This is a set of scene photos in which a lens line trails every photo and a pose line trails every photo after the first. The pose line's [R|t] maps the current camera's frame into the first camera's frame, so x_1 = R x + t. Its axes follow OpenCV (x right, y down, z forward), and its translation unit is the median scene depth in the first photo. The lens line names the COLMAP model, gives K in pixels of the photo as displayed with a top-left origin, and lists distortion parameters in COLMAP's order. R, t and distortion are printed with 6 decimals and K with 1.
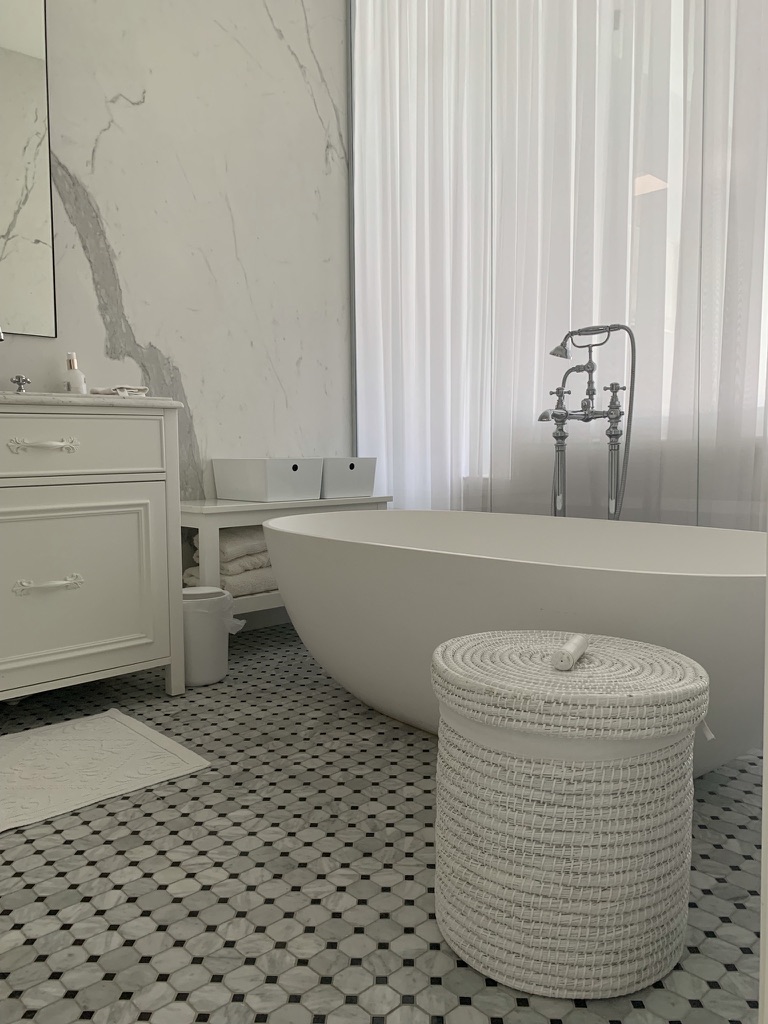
lens RADIAL K [[778.8, 0, 391.2], [0, 778.8, 510.0], [0, 0, 1]] dist [0.003720, -0.010288]
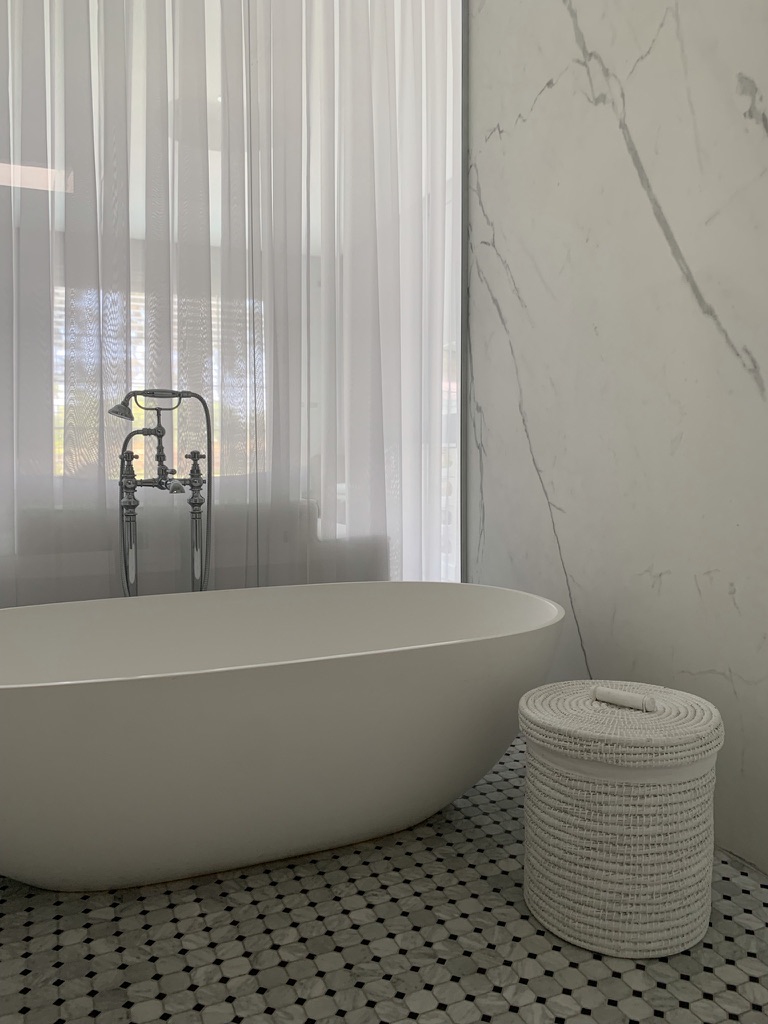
lens RADIAL K [[778.8, 0, 390.0], [0, 778.8, 510.1], [0, 0, 1]] dist [0.003720, -0.010288]
pose [[0.344376, -0.038506, 0.938042, -0.552864], [0.081436, 0.996618, 0.011014, -0.079285], [-0.935293, 0.072597, 0.346347, 0.436216]]
